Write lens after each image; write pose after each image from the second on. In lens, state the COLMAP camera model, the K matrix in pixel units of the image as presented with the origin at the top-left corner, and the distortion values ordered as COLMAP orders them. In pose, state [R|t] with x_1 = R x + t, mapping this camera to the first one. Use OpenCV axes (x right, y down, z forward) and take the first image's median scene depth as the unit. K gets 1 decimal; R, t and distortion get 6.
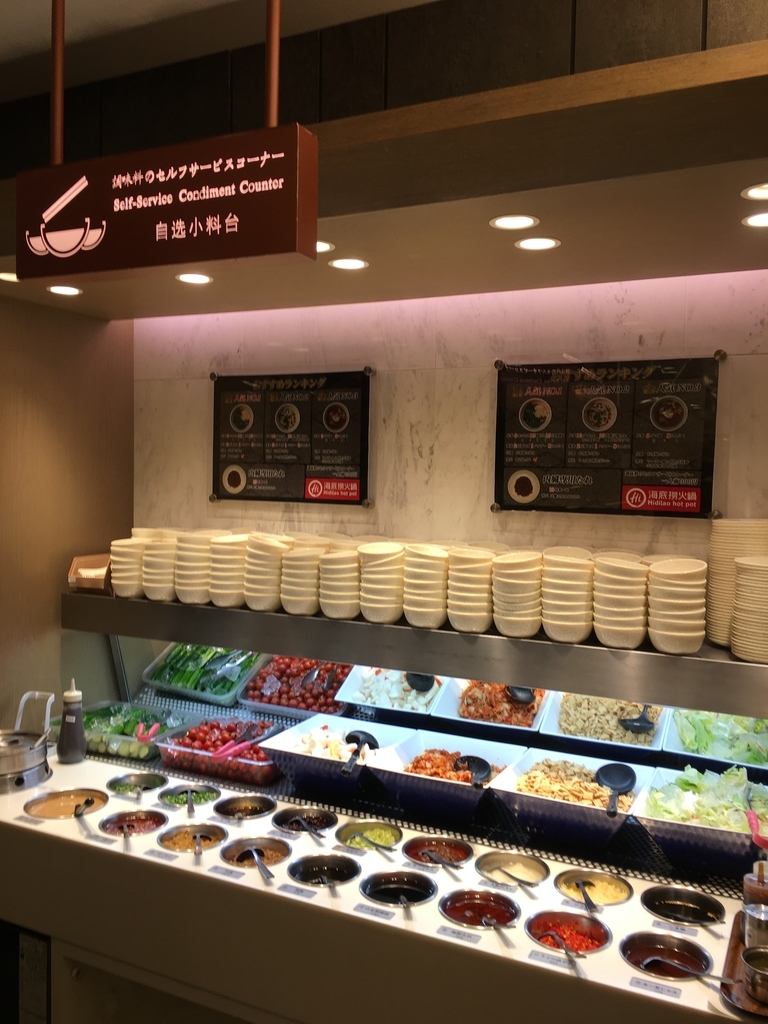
lens RADIAL K [[867.6, 0, 384.0], [0, 867.6, 512.0], [0, 0, 1]] dist [-0.003756, -0.007598]
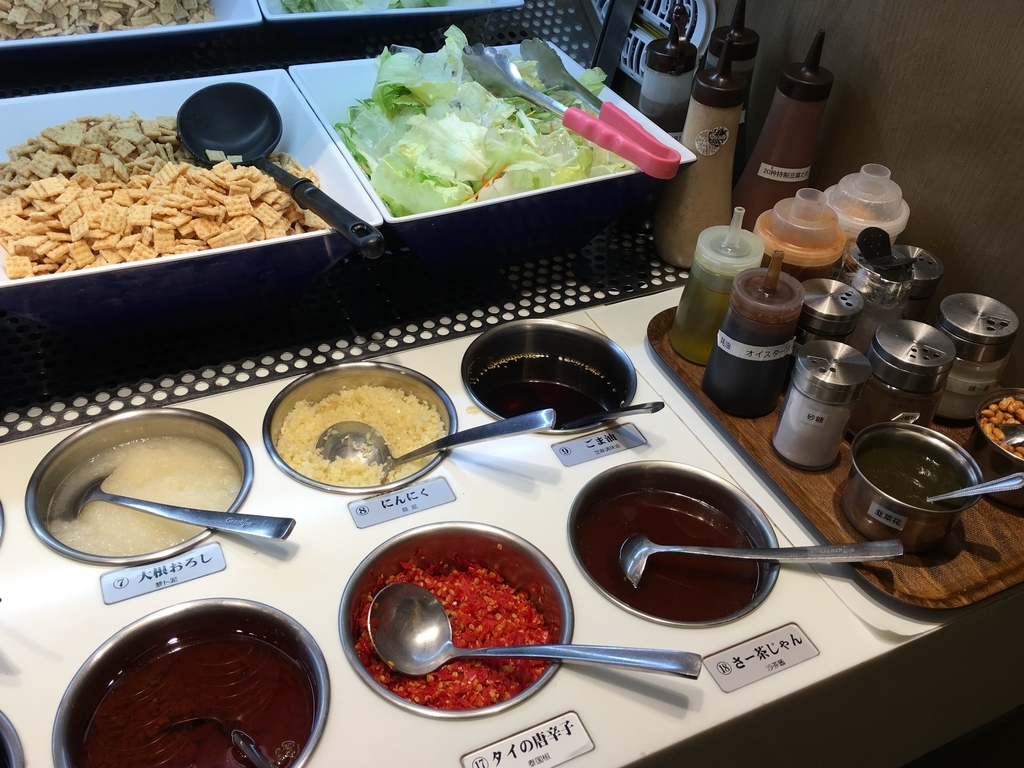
lens RADIAL K [[904.5, 0, 512.0], [0, 904.5, 384.0], [0, 0, 1]] dist [0.045705, -0.005584]
pose [[0.637079, -0.493789, 0.591864, 0.036966], [-0.001523, 0.767050, 0.641586, 0.119984], [-0.770797, -0.409642, 0.487919, 0.607285]]
